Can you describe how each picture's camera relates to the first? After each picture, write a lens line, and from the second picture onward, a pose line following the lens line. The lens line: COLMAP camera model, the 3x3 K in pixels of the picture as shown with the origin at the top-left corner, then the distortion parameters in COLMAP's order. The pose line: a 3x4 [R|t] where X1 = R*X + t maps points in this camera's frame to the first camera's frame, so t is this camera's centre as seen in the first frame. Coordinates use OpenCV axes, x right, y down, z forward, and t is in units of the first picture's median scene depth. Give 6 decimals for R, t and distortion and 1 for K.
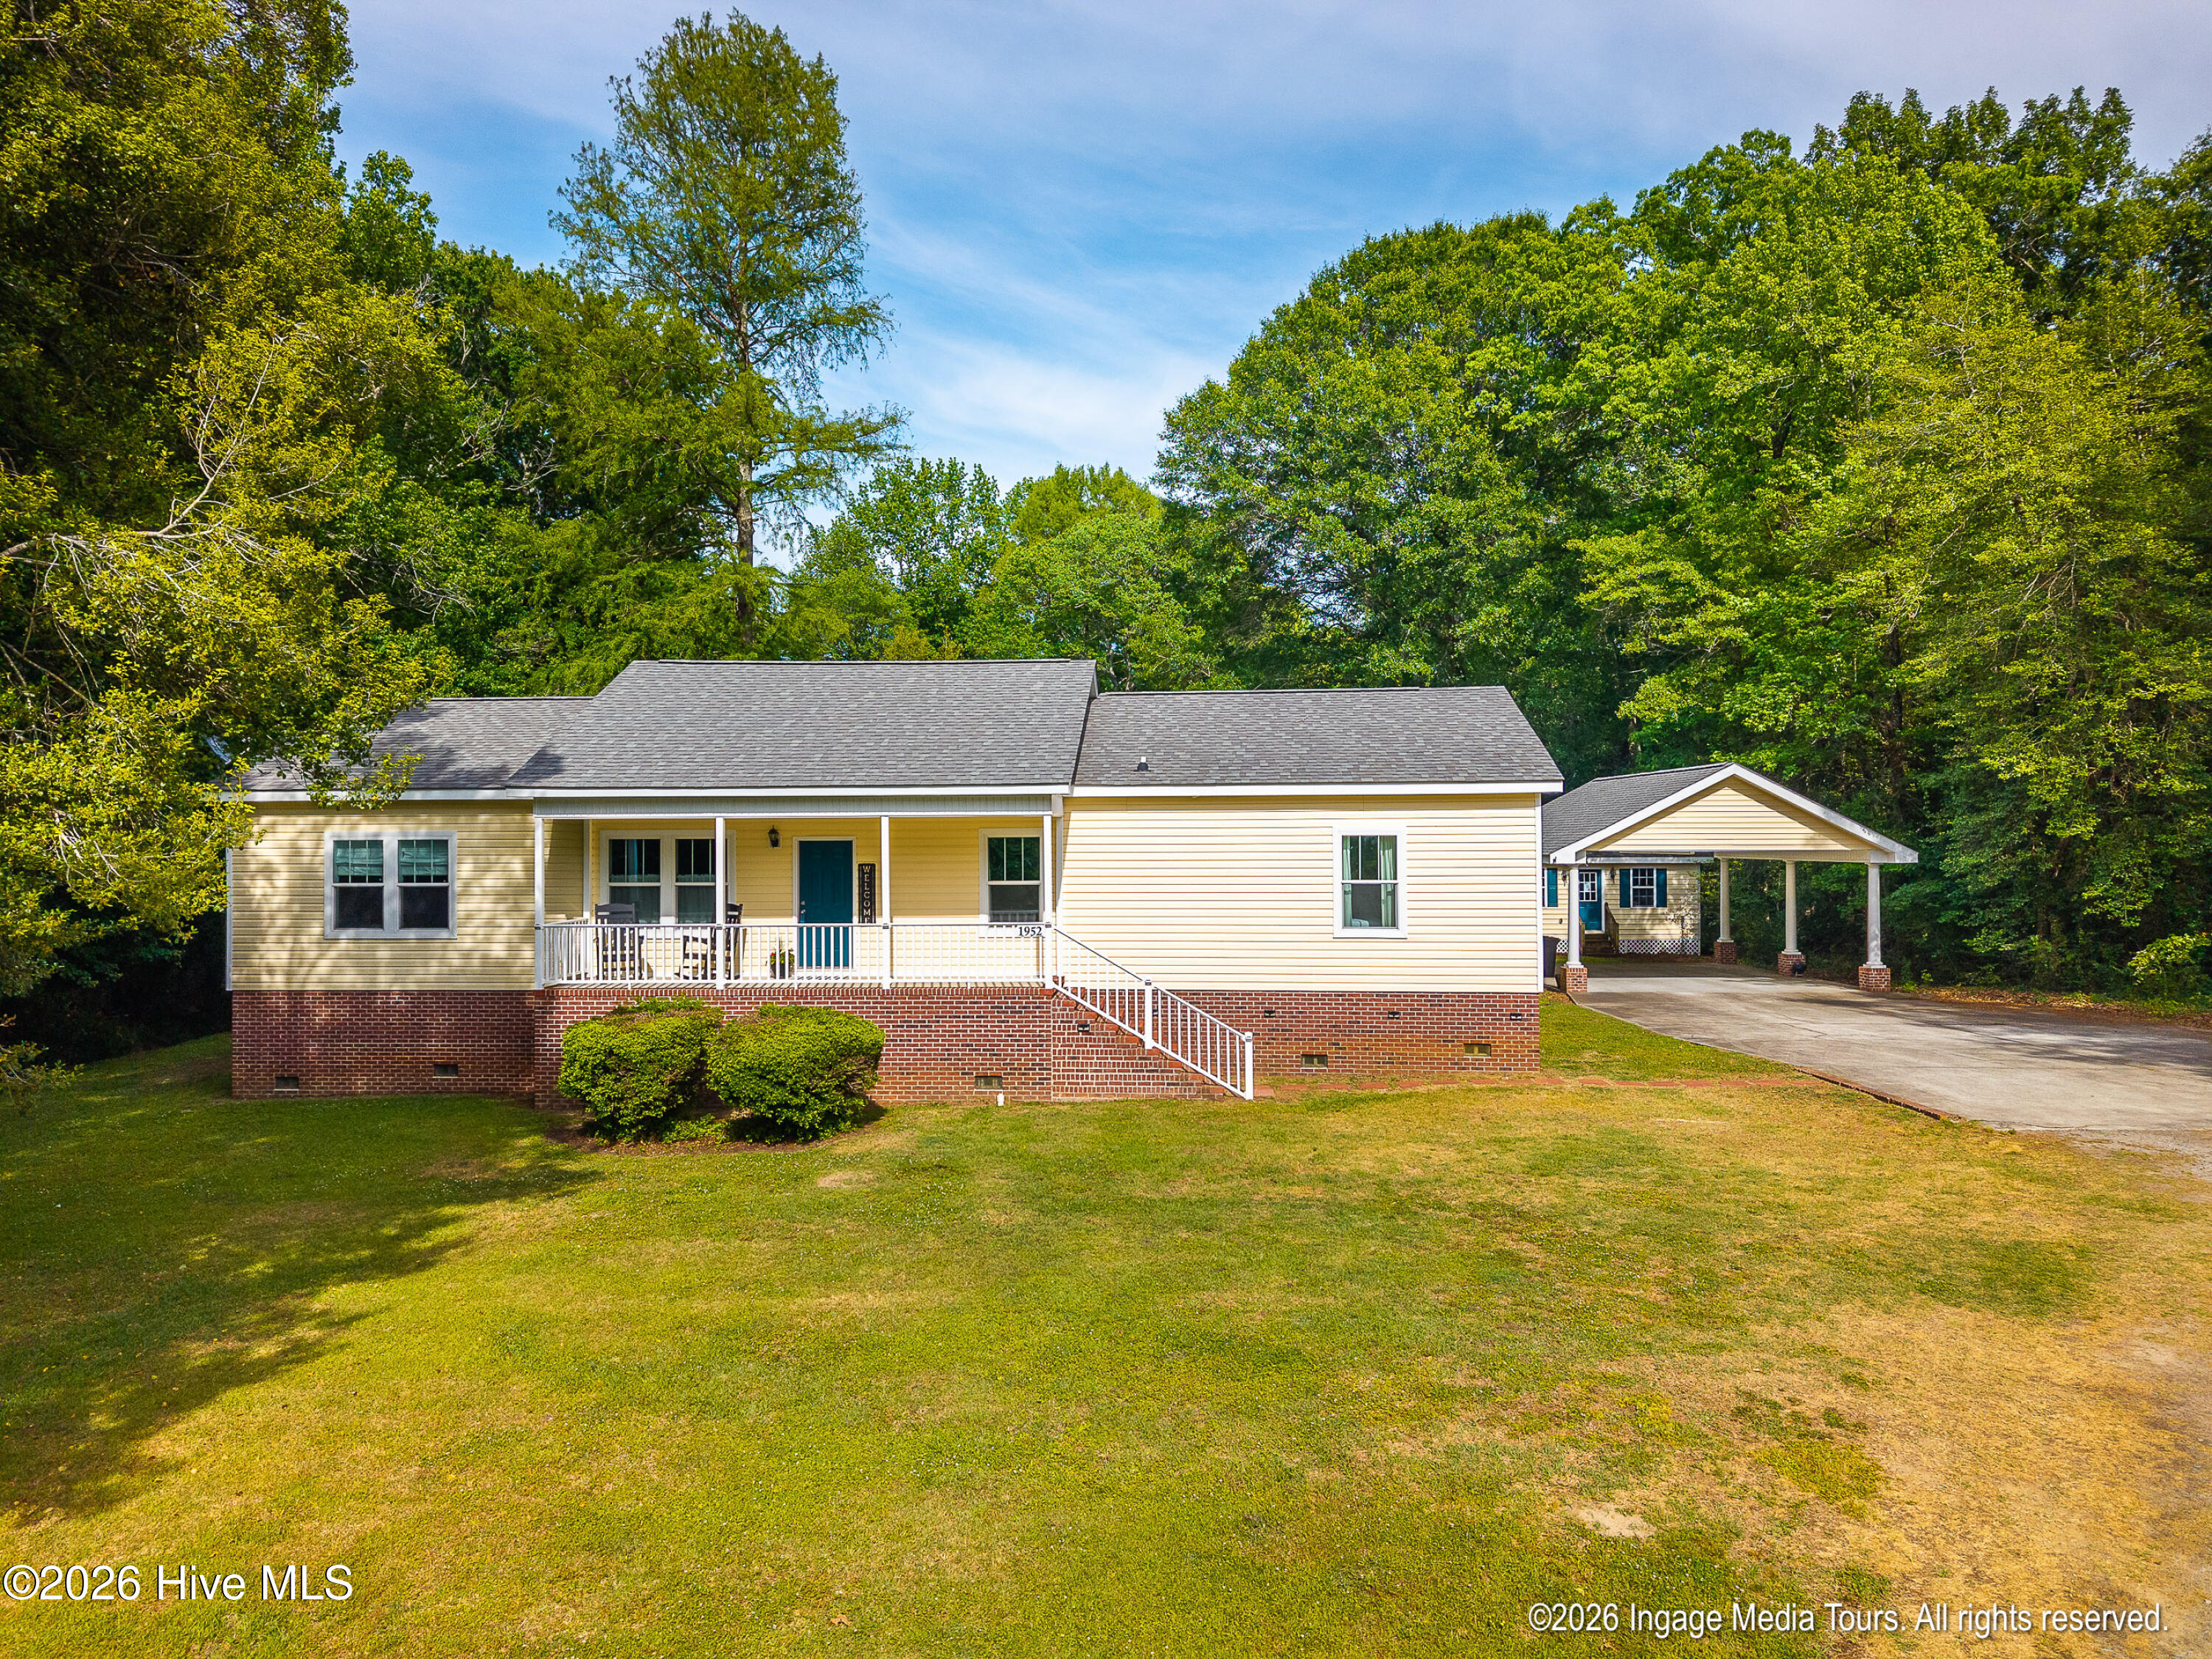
lens RADIAL K [[1460.4, 0, 1106.0], [0, 1460.4, 829.5], [0, 0, 1]] dist [0.057066, -0.037096]
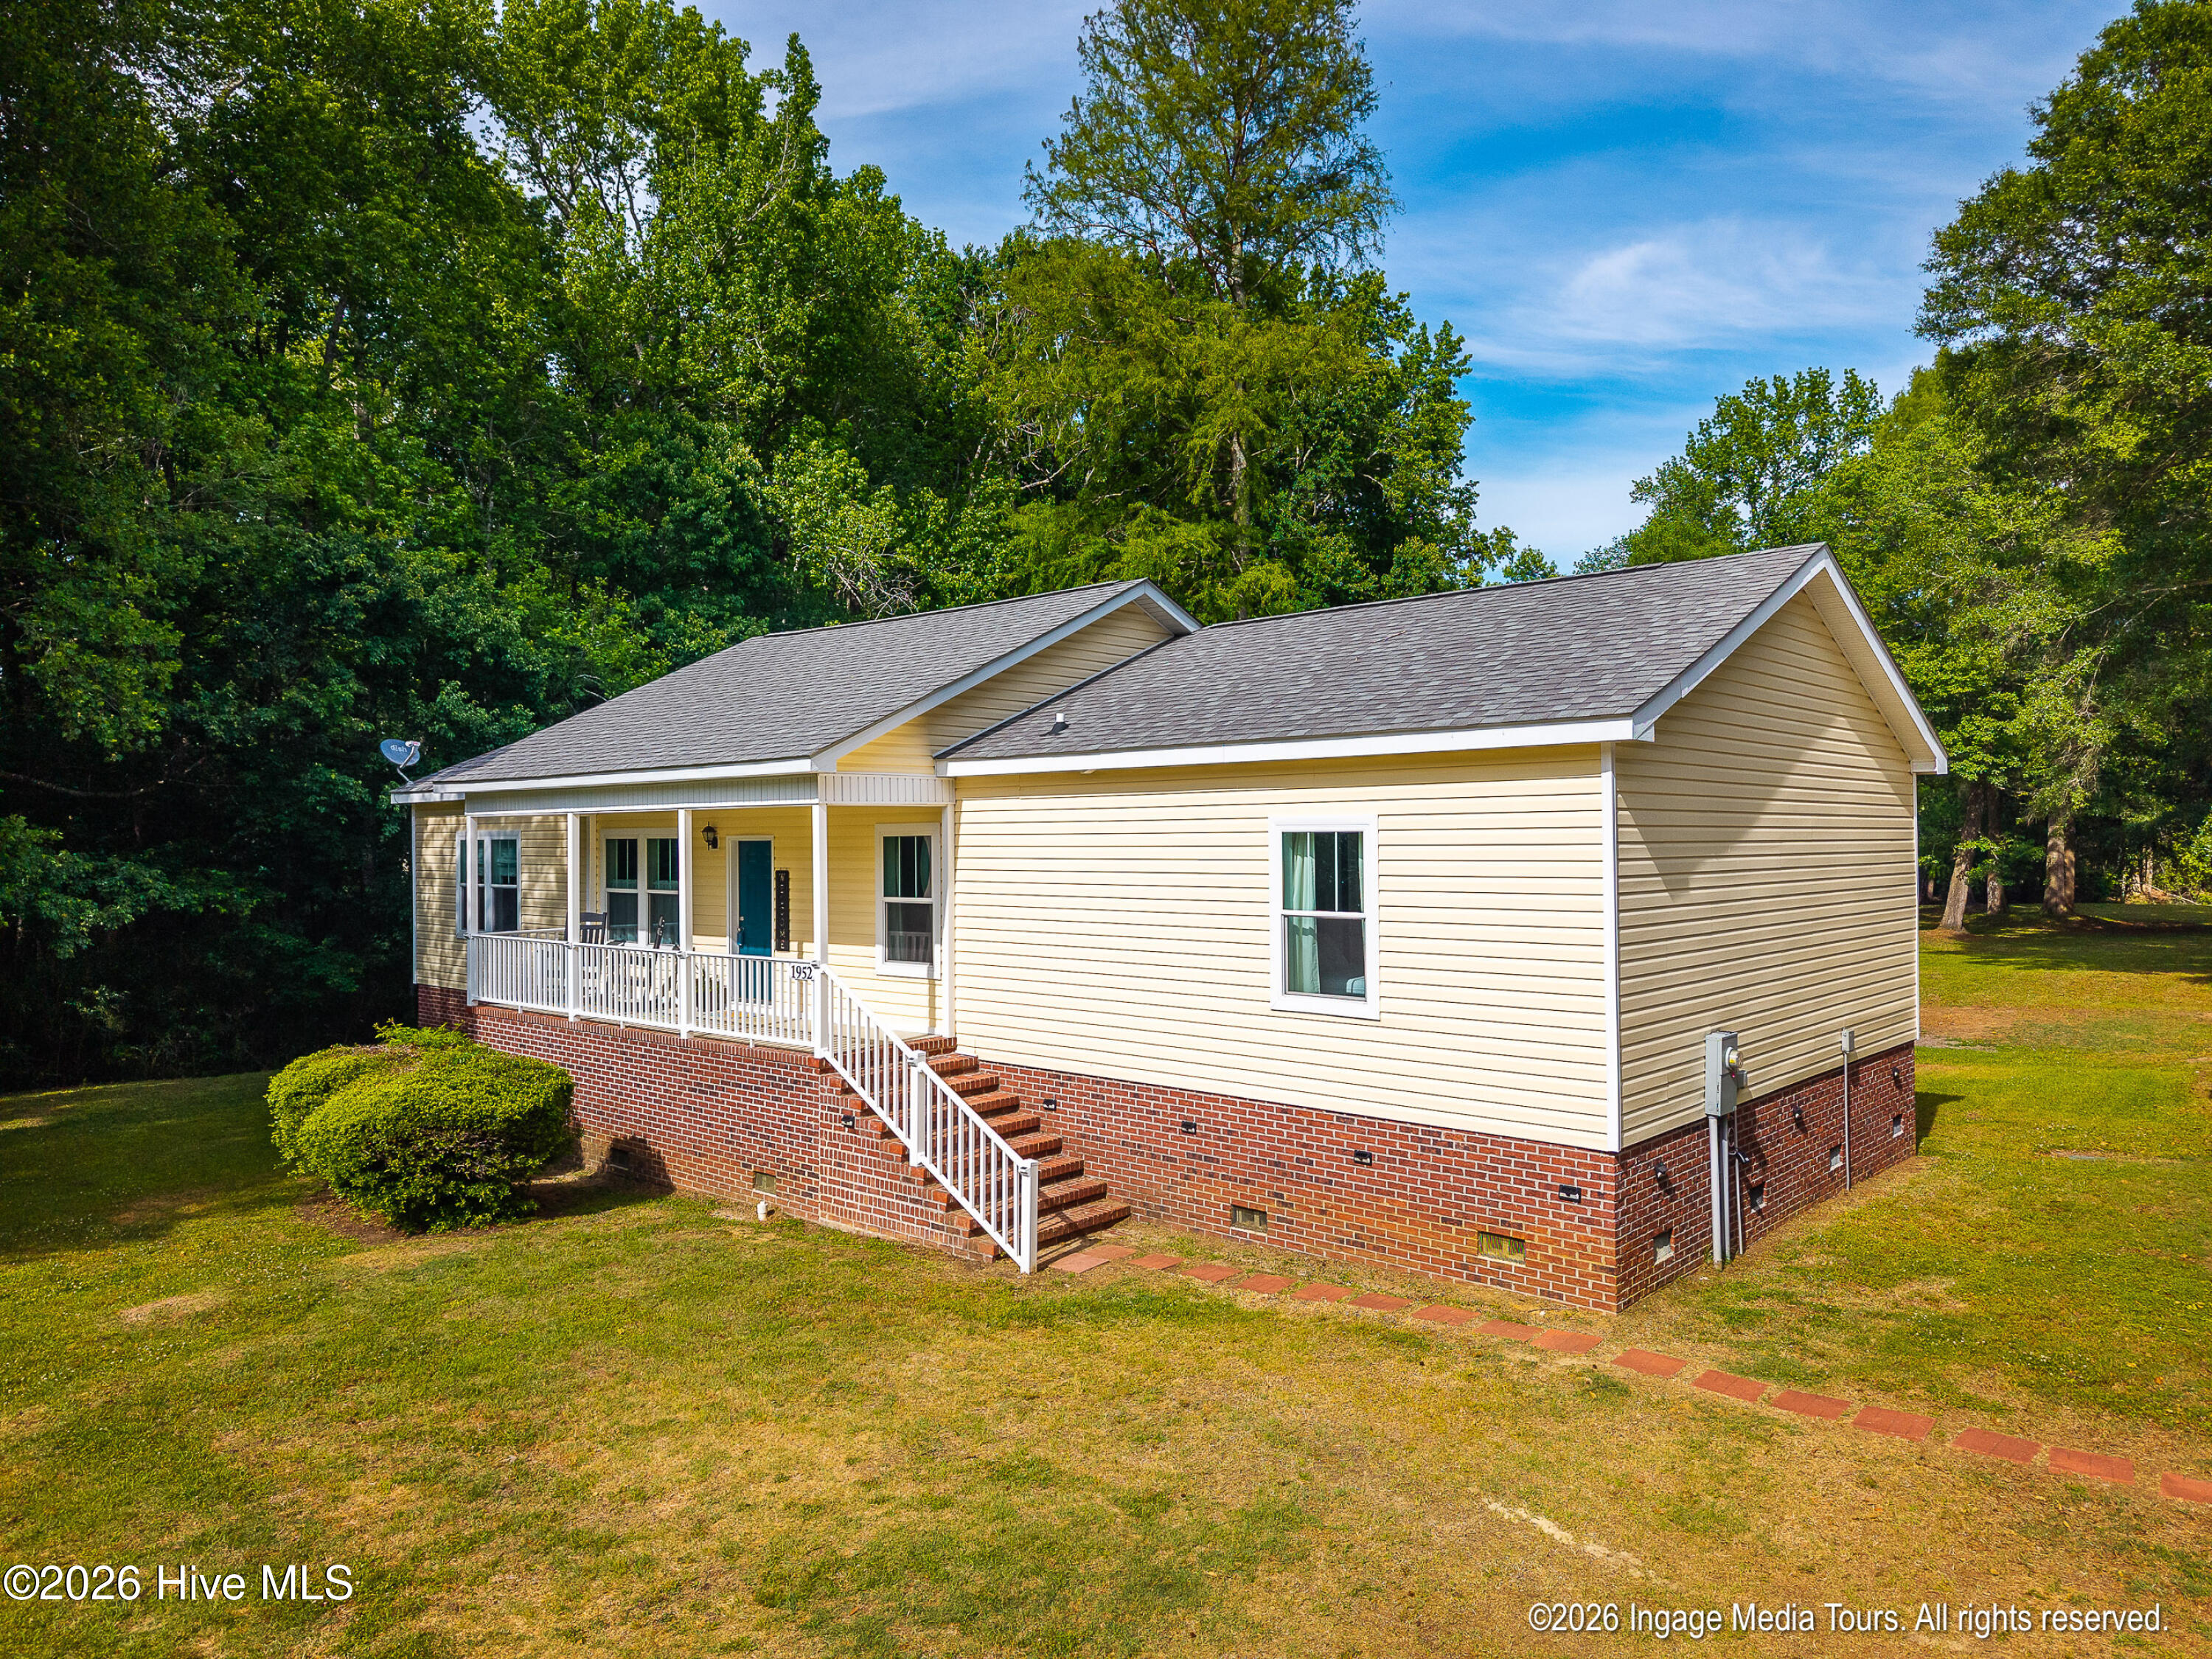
lens RADIAL K [[1460.4, 0, 1106.0], [0, 1460.4, 829.5], [0, 0, 1]] dist [0.057066, -0.037096]
pose [[0.787194, -0.004618, -0.616688, 0.302825], [0.007264, 0.999972, 0.001784, 0.000974], [0.616663, -0.005884, 0.787205, 0.333405]]
